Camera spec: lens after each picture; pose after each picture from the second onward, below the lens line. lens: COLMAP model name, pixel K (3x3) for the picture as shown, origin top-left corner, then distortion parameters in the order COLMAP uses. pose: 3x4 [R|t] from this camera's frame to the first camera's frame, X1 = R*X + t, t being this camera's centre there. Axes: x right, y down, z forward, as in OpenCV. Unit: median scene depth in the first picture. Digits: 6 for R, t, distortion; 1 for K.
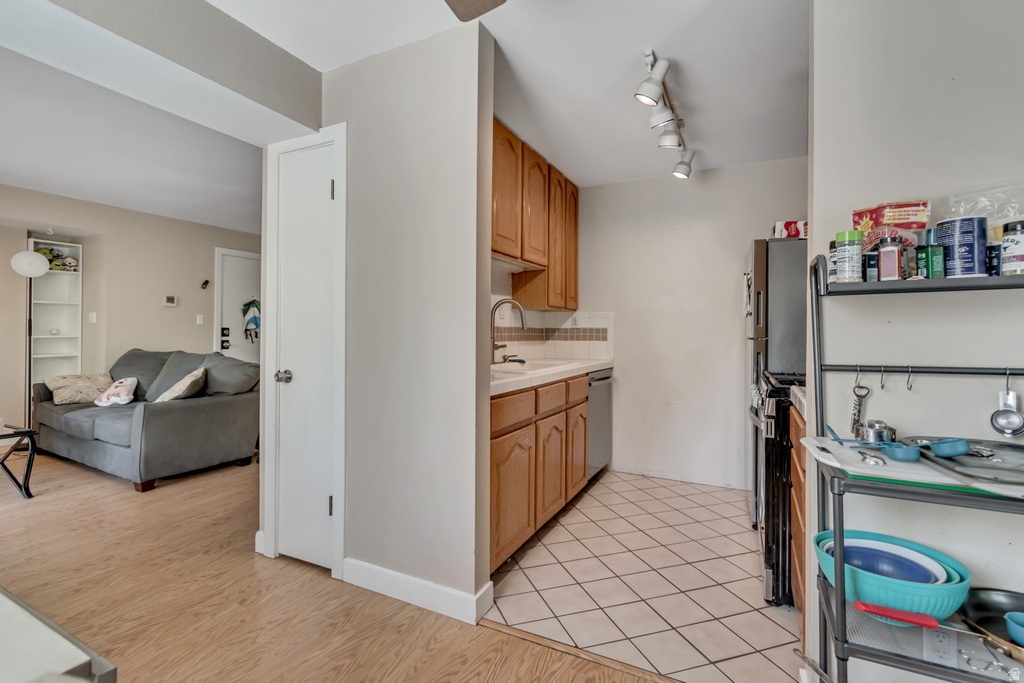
lens RADIAL K [[464.9, 0, 511.7], [0, 464.9, 339.0], [0, 0, 1]] dist [0.000929, -0.000784]
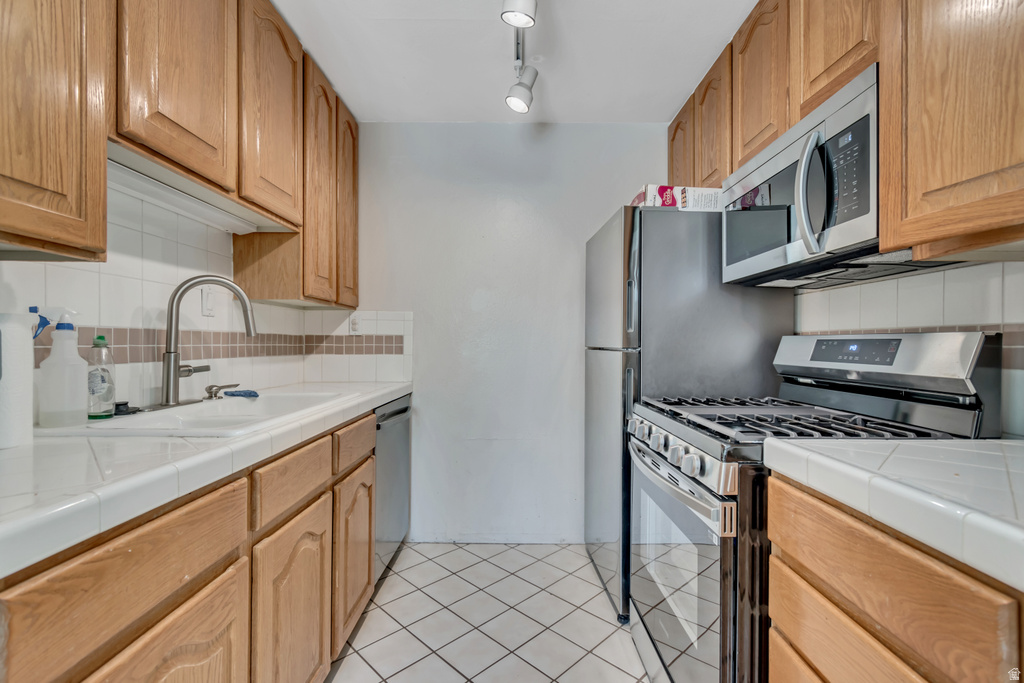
lens RADIAL K [[464.9, 0, 511.7], [0, 464.9, 339.0], [0, 0, 1]] dist [0.000929, -0.000784]
pose [[0.899326, 0.001103, 0.437278, 0.059597], [0.008711, 0.999753, -0.020436, -0.003203], [-0.437193, 0.022188, 0.899094, 0.376021]]
